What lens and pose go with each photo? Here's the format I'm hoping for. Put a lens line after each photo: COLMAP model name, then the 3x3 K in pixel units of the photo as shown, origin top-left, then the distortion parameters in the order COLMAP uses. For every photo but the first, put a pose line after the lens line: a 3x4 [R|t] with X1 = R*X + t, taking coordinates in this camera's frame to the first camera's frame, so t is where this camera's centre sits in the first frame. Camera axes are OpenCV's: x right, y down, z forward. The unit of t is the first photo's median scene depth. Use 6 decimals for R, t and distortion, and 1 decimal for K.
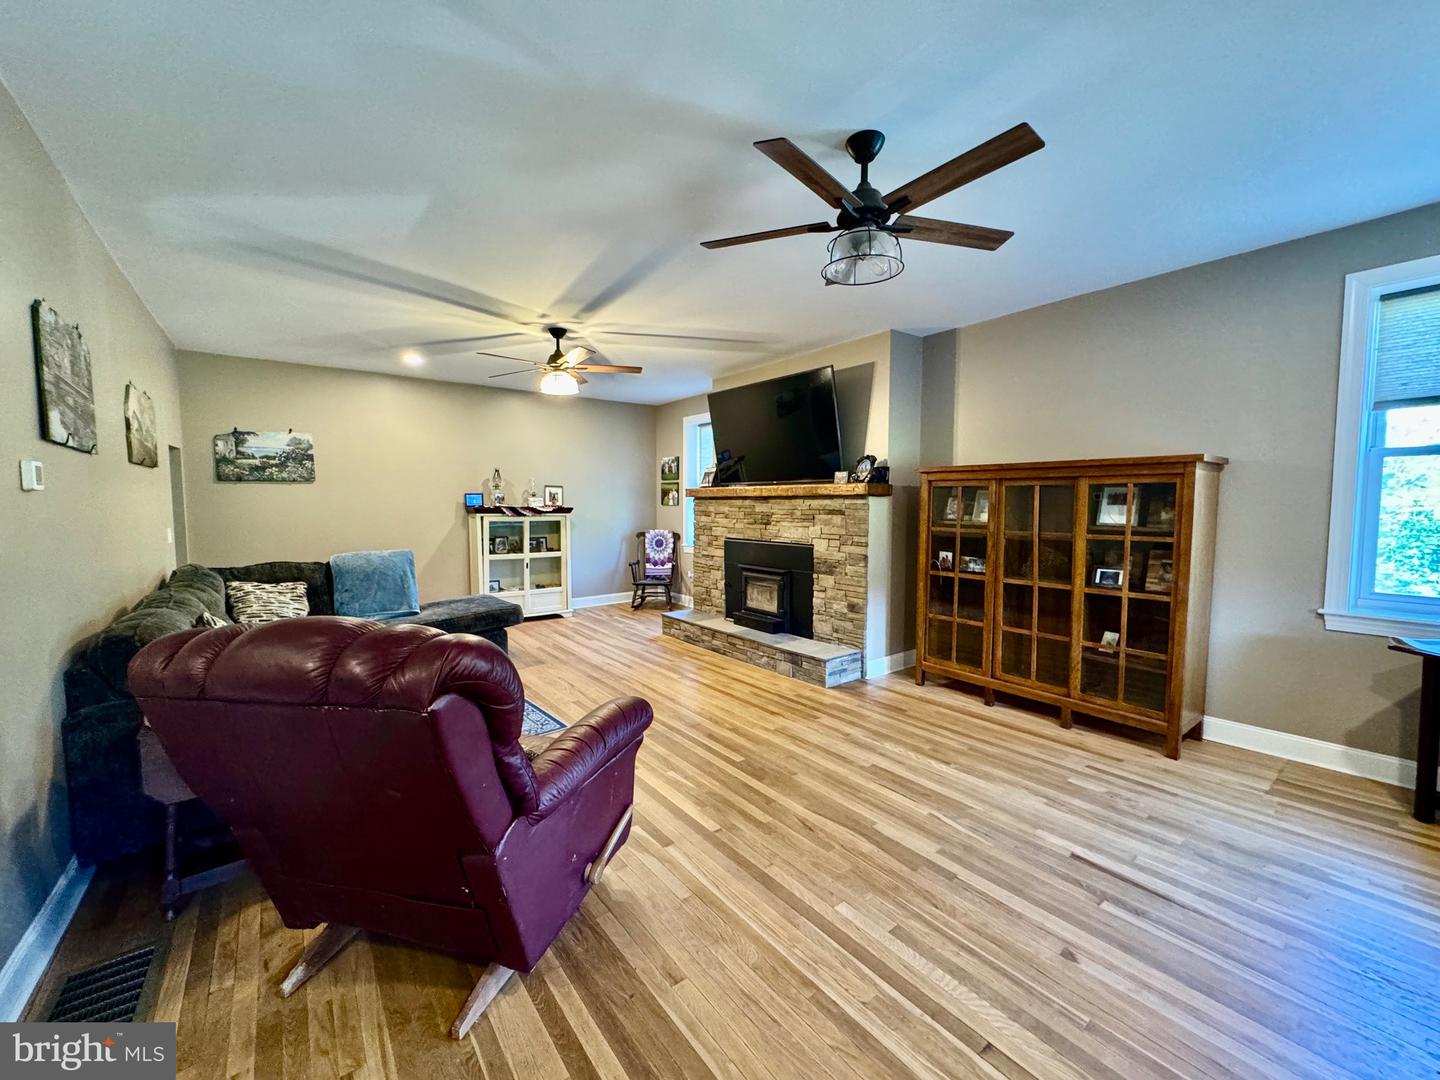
lens RADIAL K [[576.7, 0, 725.6], [0, 576.7, 540.1], [0, 0, 1]] dist [-0.003789, 0.000216]
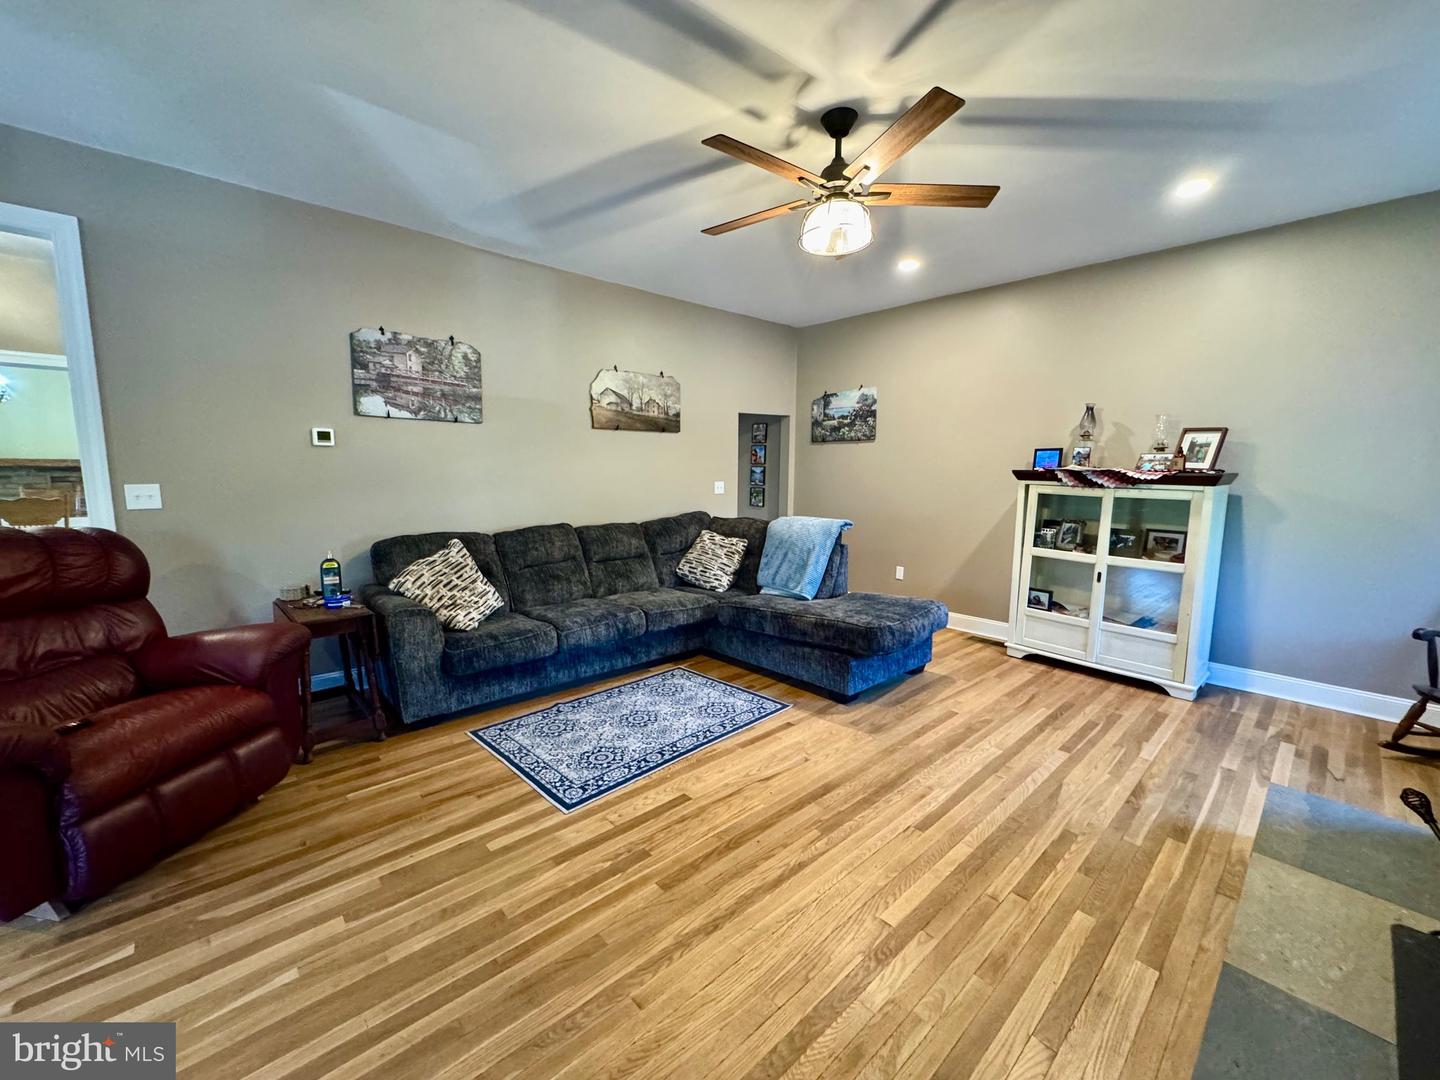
lens RADIAL K [[576.7, 0, 722.8], [0, 576.7, 539.9], [0, 0, 1]] dist [-0.003789, 0.000216]
pose [[0.071221, 0.125741, -0.989503, 0.215232], [-0.076022, 0.989821, 0.120310, -0.037312], [0.994559, 0.066656, 0.080055, 0.733826]]
